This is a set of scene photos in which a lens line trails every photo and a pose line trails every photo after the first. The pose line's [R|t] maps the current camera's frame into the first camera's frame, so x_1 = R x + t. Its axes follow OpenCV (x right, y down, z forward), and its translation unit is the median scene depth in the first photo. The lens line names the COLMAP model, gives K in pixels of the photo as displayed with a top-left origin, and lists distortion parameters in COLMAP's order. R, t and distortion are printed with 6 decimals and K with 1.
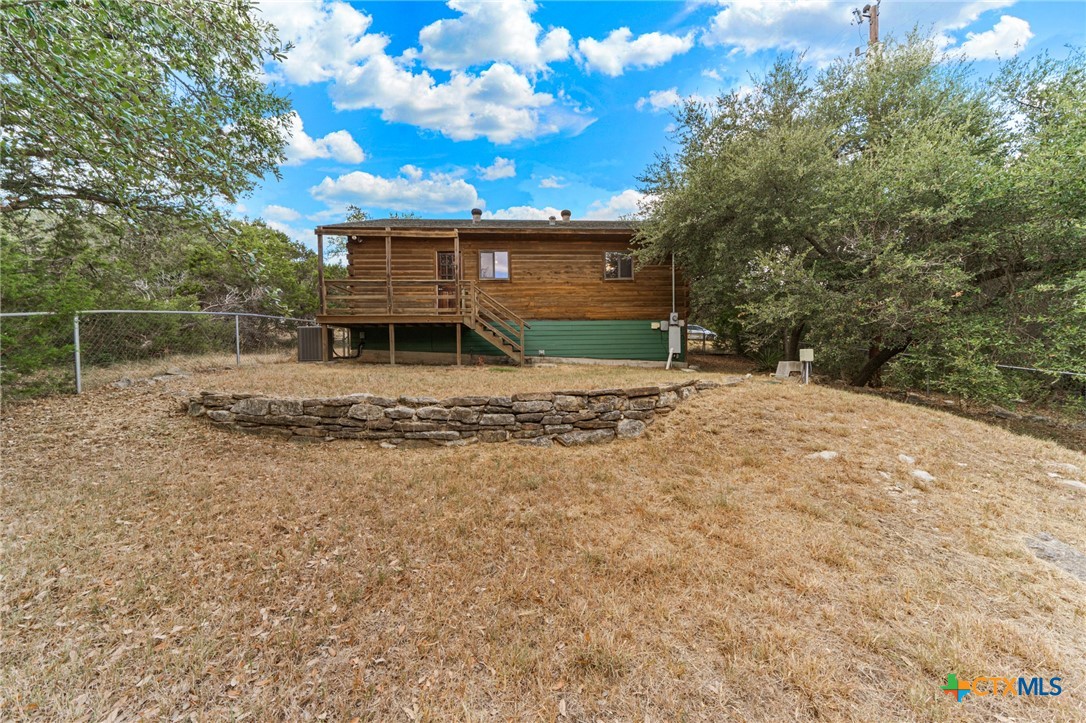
lens RADIAL K [[372.9, 0, 546.1], [0, 372.9, 361.1], [0, 0, 1]] dist [-0.007103, 0.000551]
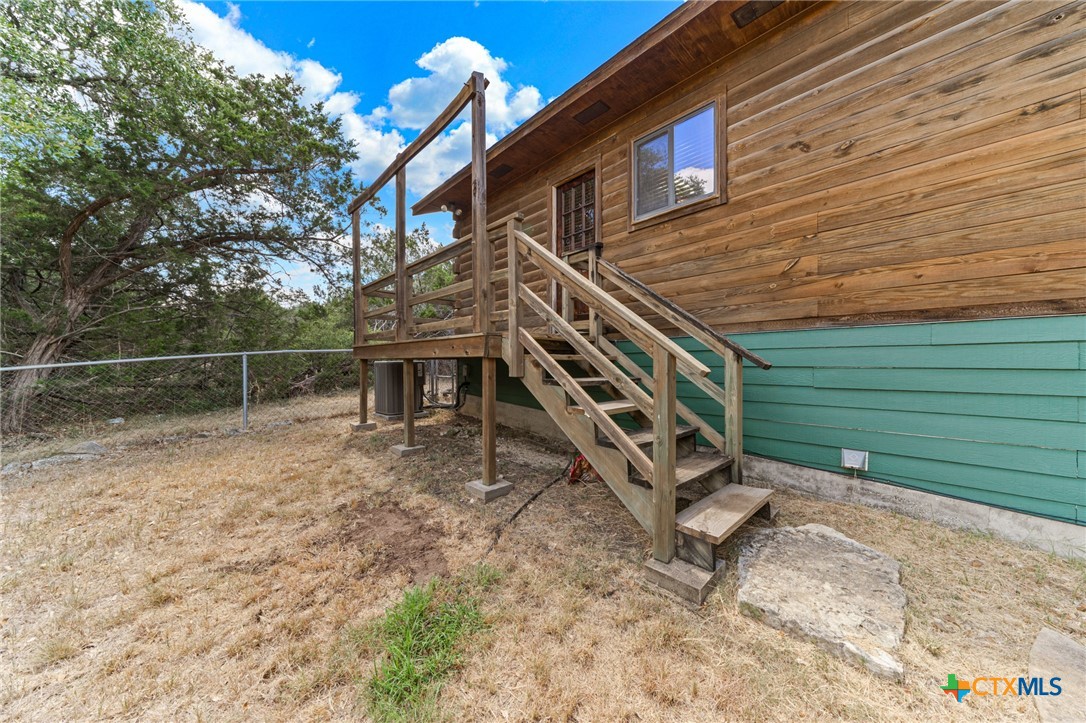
lens RADIAL K [[372.9, 0, 546.2], [0, 372.9, 367.4], [0, 0, 1]] dist [-0.007103, 0.000551]
pose [[0.629083, 0.015994, -0.777174, 0.047112], [-0.016595, 0.999837, 0.007143, -0.081949], [0.777161, 0.008404, 0.629246, 0.709614]]
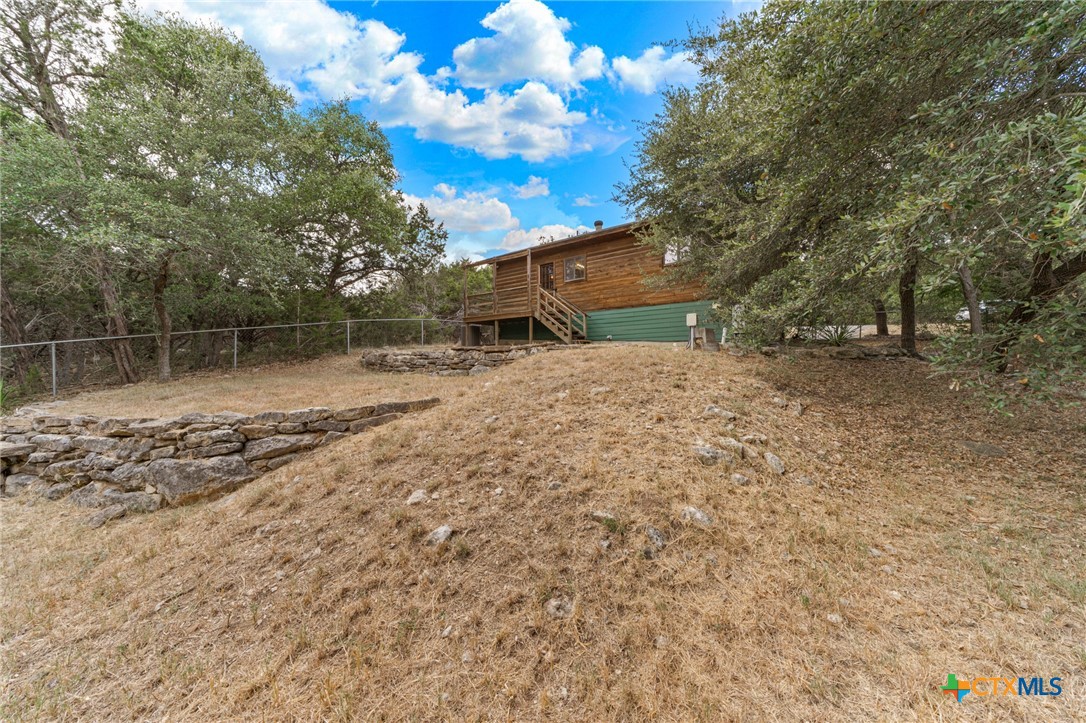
lens RADIAL K [[372.9, 0, 535.5], [0, 372.9, 360.4], [0, 0, 1]] dist [-0.007103, 0.000551]
pose [[0.734691, 0.007684, -0.678358, 0.613848], [-0.014307, 0.999889, -0.004169, 0.057075], [0.678251, 0.012768, 0.734719, -0.003657]]
